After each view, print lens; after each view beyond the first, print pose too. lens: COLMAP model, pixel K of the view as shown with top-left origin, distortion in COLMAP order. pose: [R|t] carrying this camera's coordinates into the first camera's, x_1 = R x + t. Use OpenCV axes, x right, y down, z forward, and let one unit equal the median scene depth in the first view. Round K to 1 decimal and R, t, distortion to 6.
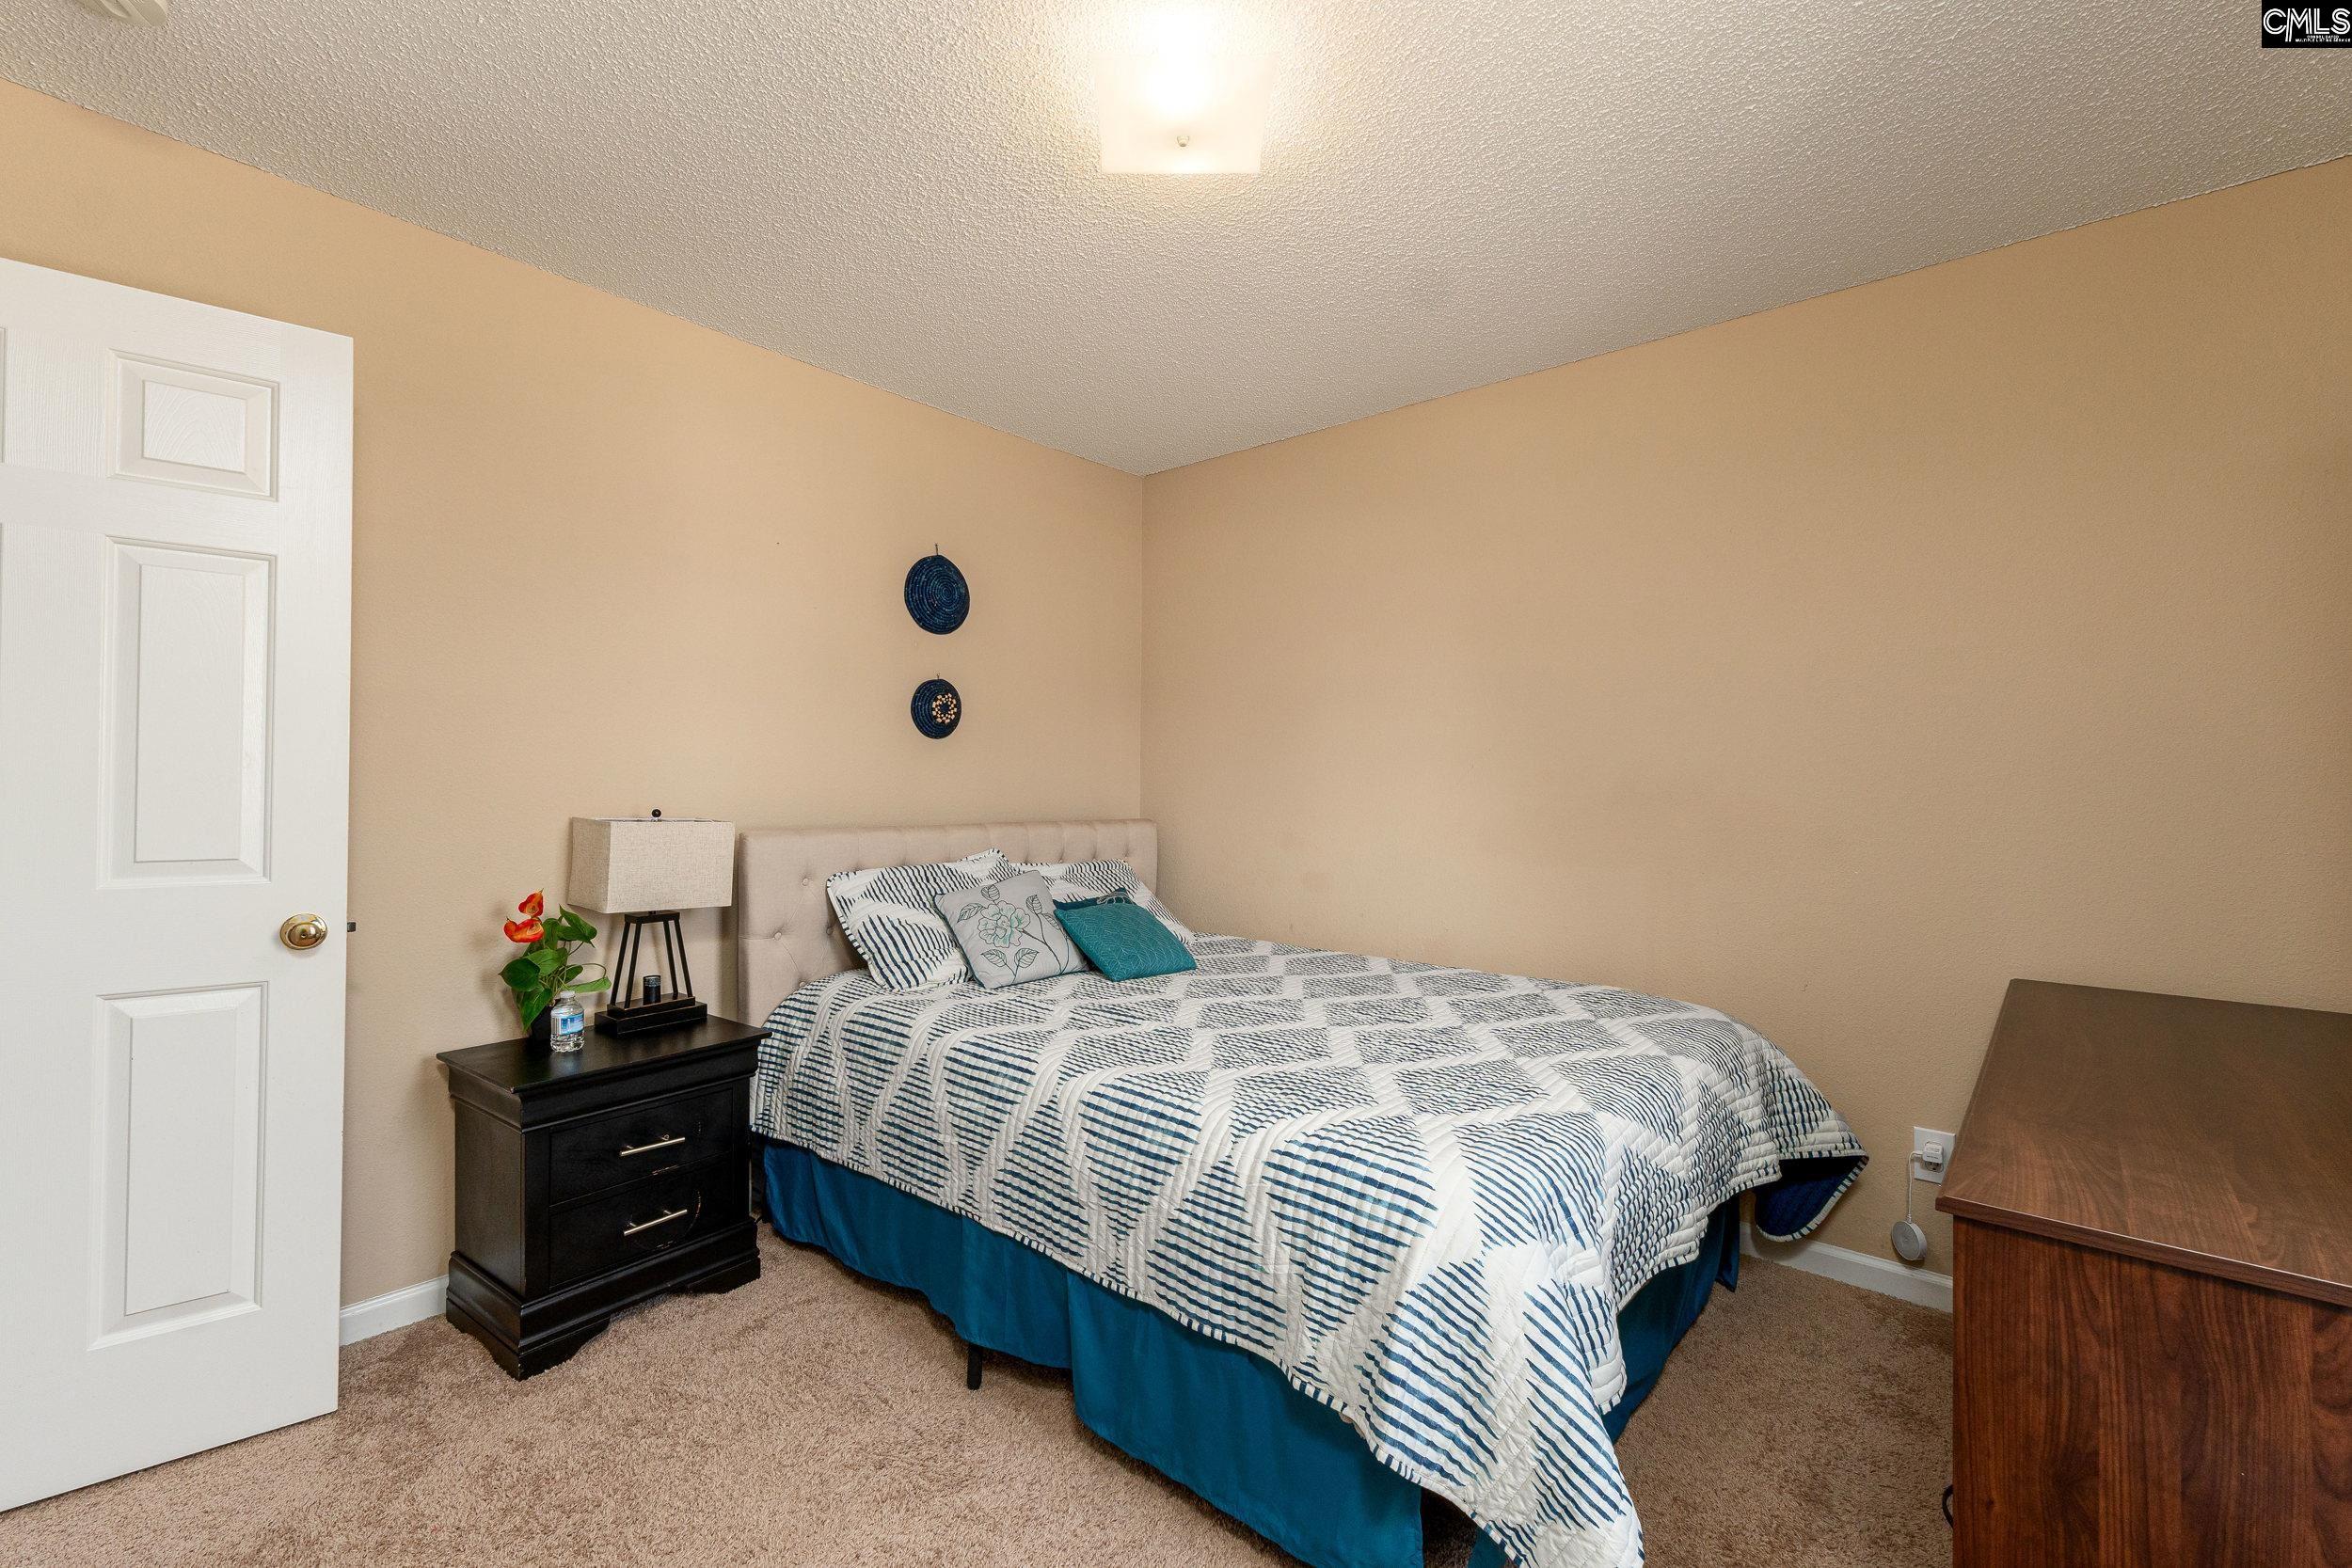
lens RADIAL K [[1016.8, 0, 1175.7], [0, 1016.8, 792.2], [0, 0, 1]] dist [0.004318, 0.000201]
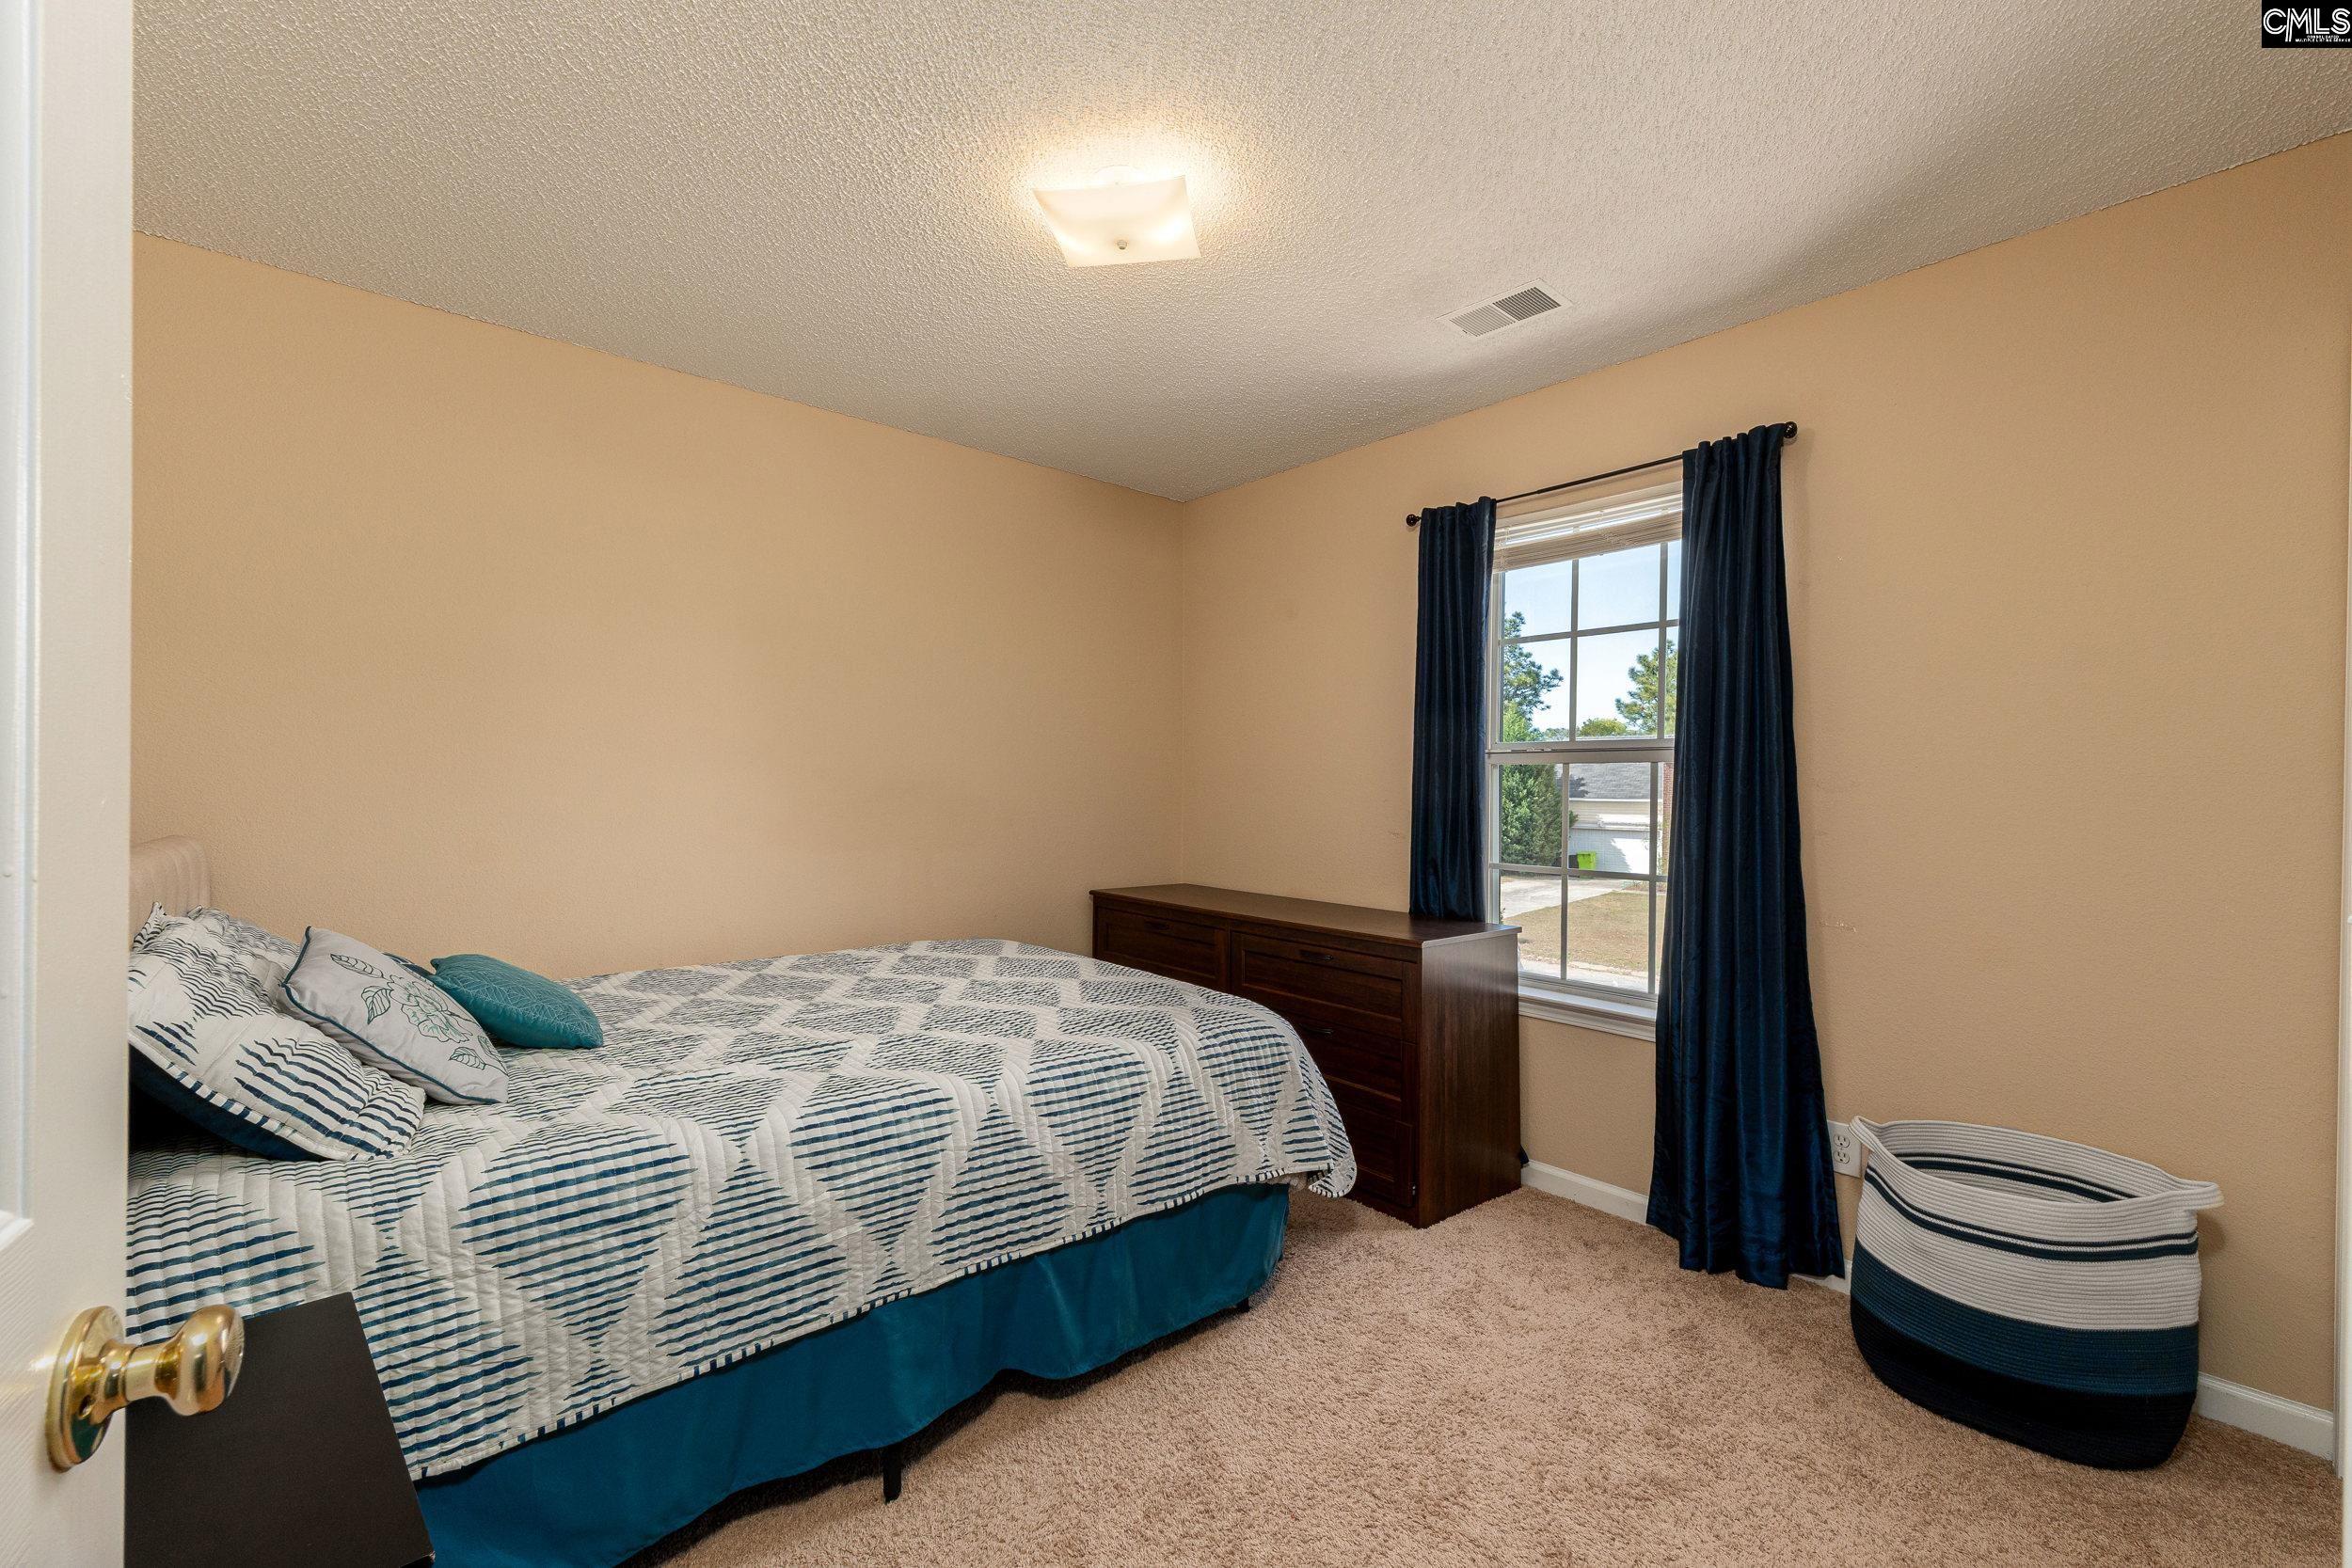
lens RADIAL K [[1016.8, 0, 1174.6], [0, 1016.8, 776.7], [0, 0, 1]] dist [0.004318, 0.000201]
pose [[0.128365, 0.001386, 0.991726, -1.170683], [-0.009365, 0.999956, -0.000185, -0.021928], [-0.991683, -0.009263, 0.128373, 0.767387]]
